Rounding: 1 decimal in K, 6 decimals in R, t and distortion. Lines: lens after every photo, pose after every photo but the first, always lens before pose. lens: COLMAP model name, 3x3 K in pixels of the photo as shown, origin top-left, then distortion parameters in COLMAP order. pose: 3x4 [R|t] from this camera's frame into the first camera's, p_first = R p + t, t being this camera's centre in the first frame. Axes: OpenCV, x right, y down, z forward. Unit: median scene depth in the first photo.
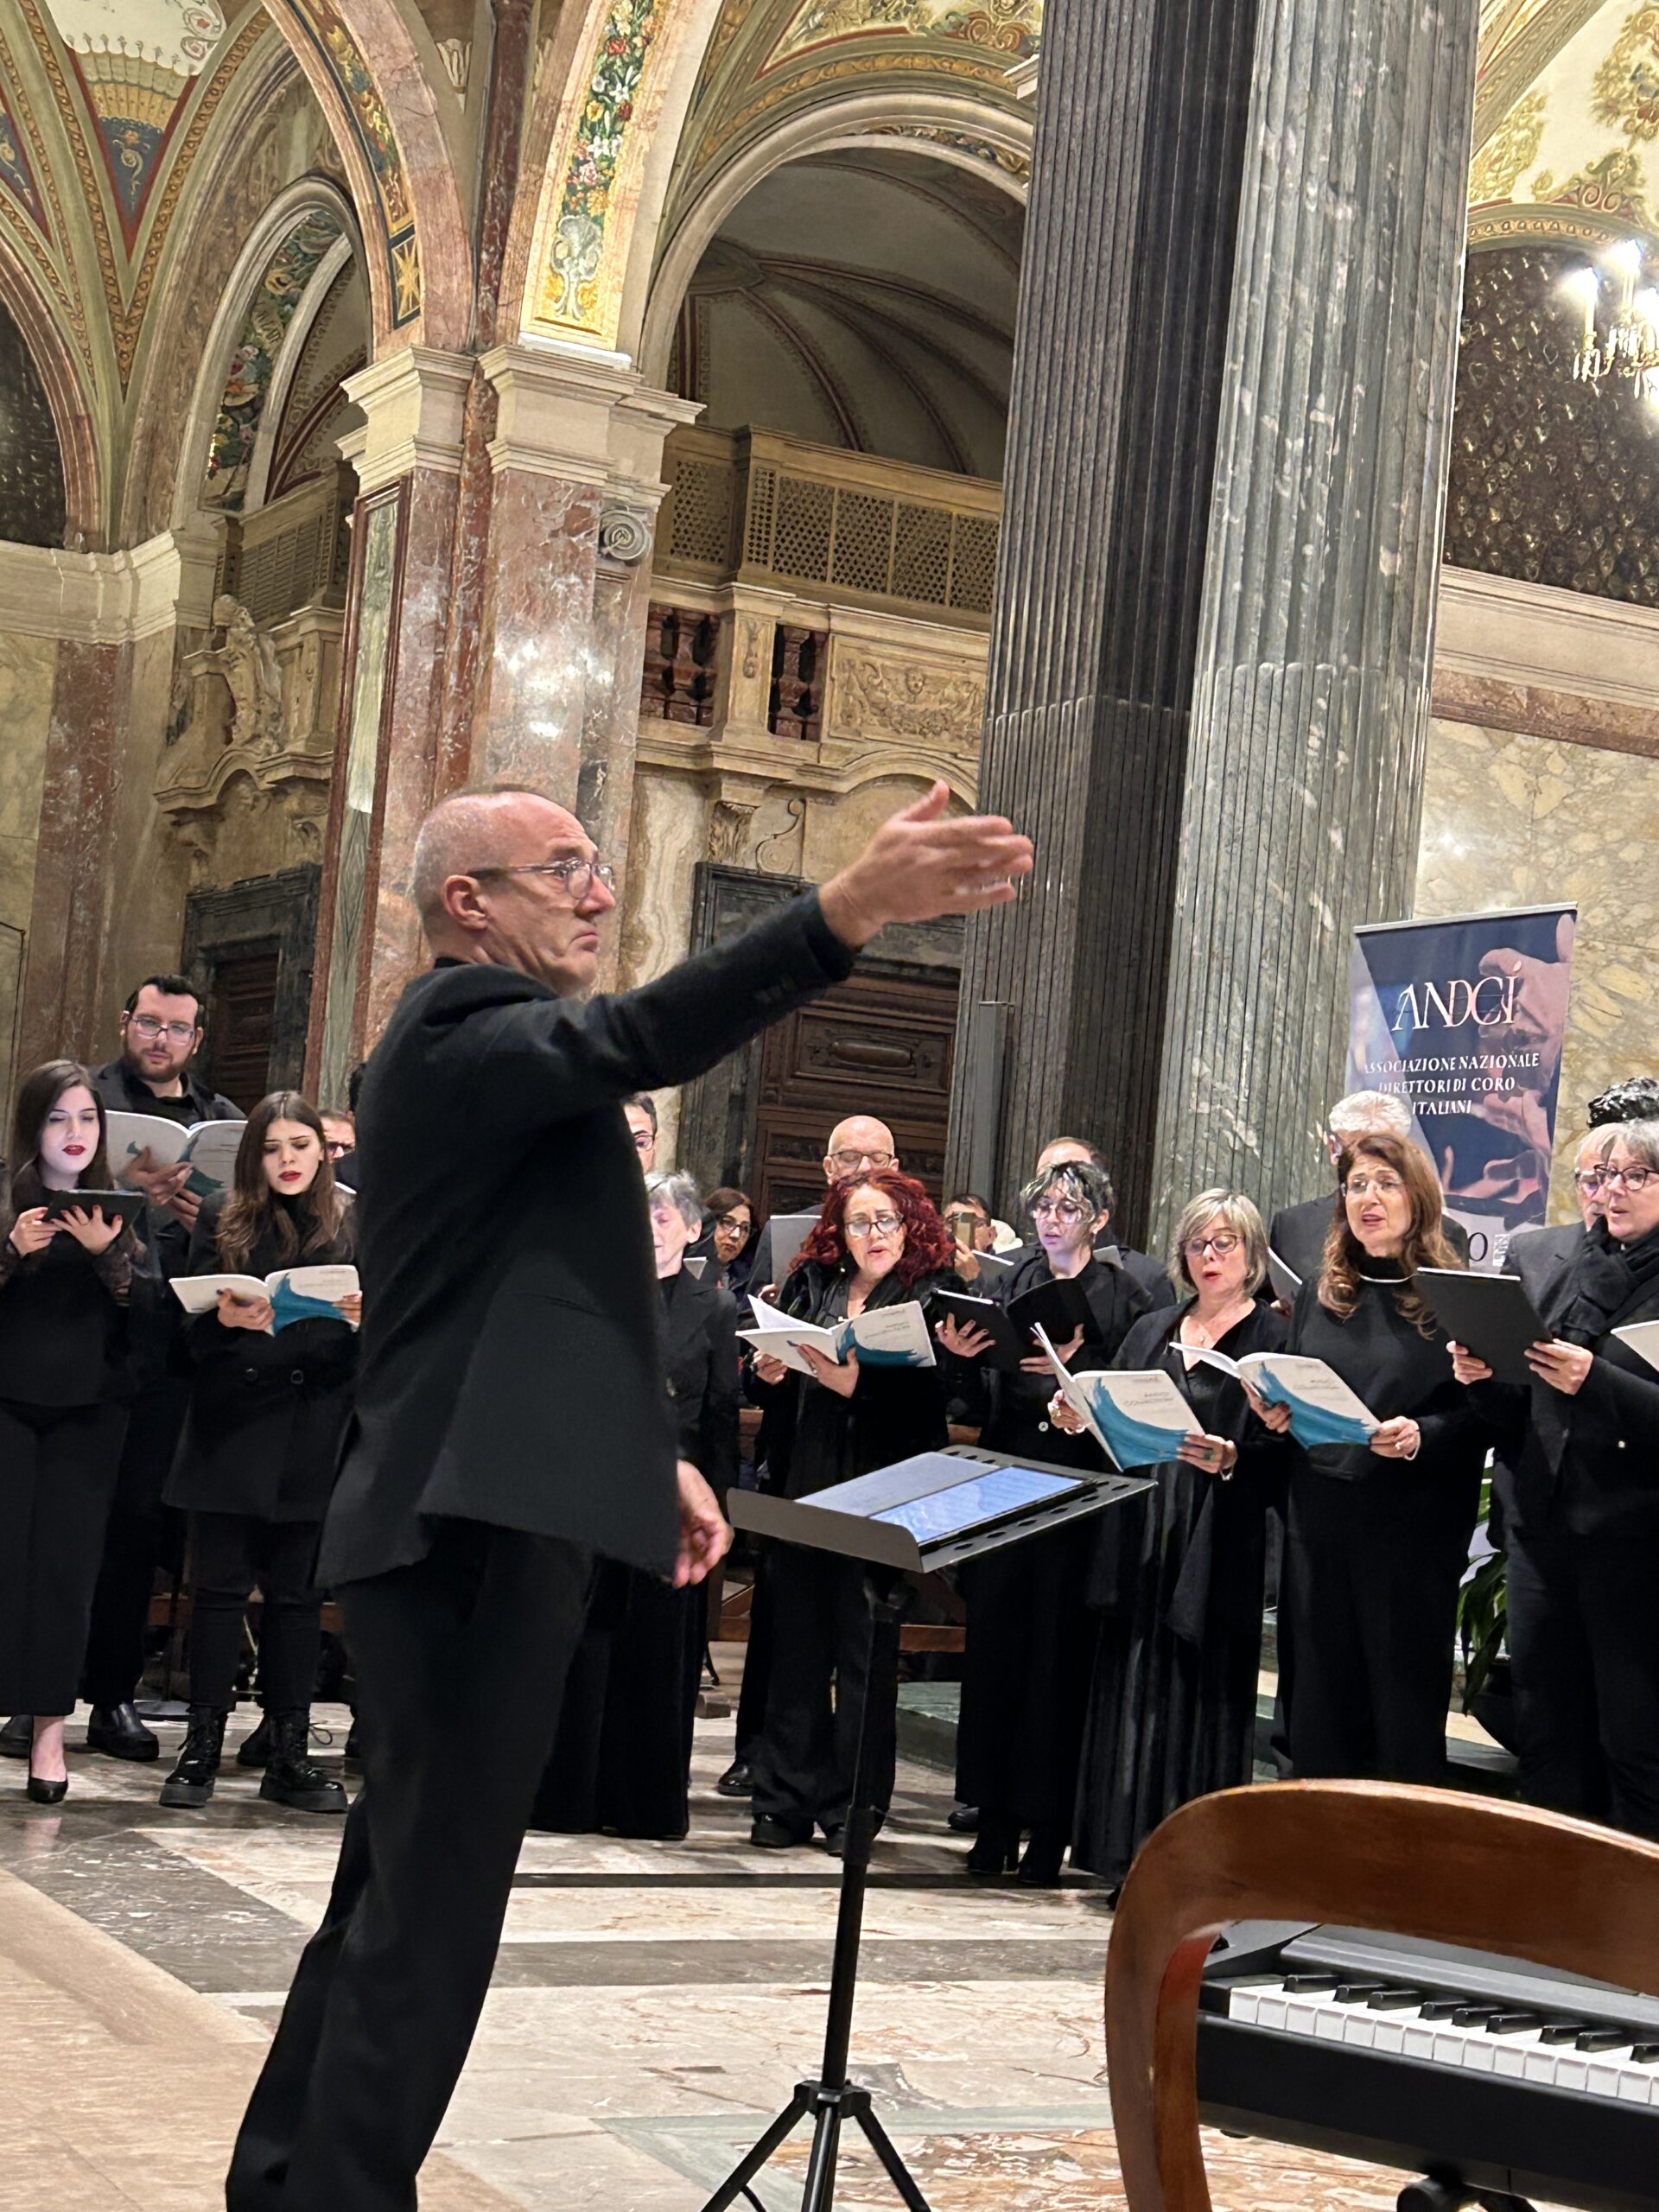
lens RADIAL K [[3579.3, 0, 855.5], [0, 3579.3, 1168.1], [0, 0, 1]] dist [0.096322, 0.000000]
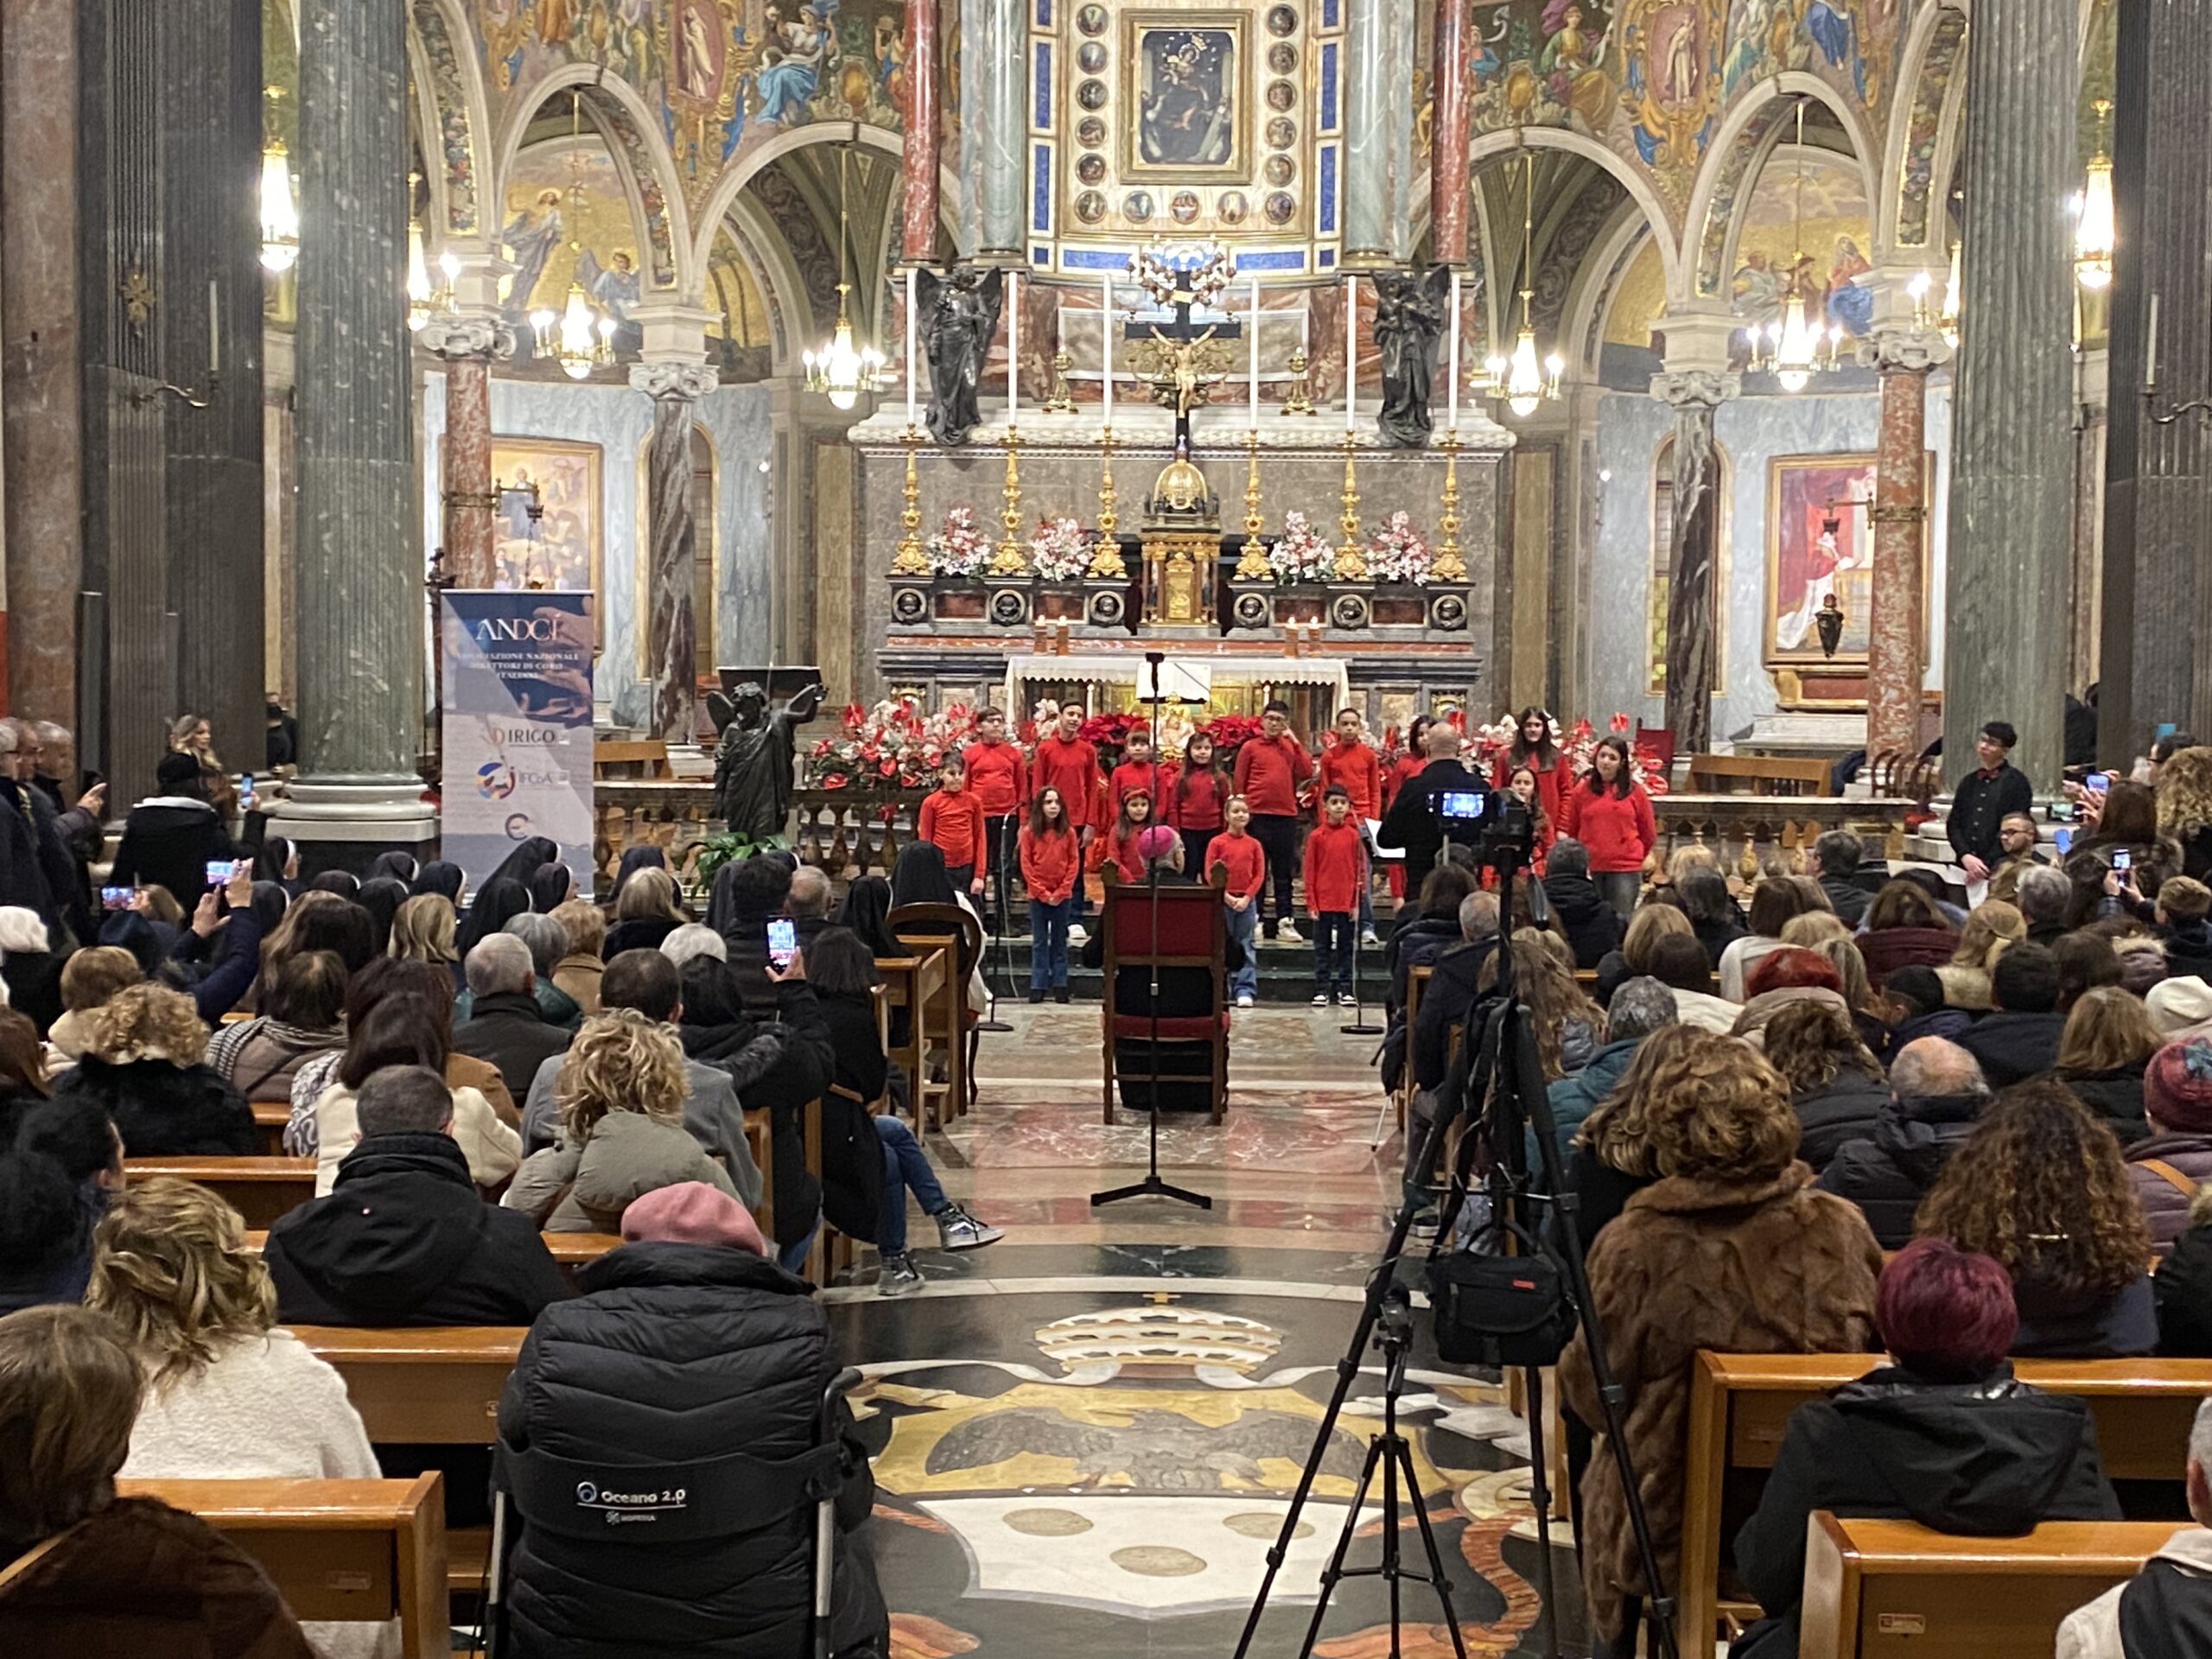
lens RADIAL K [[3175.8, 0, 1099.3], [0, 3175.8, 826.6], [0, 0, 1]] dist [0.099482, 0.000000]
pose [[0.503467, -0.115285, 0.856289, -1.198235], [-0.011617, 0.990066, 0.140126, -0.180002], [-0.863936, -0.080496, 0.497126, -0.288513]]
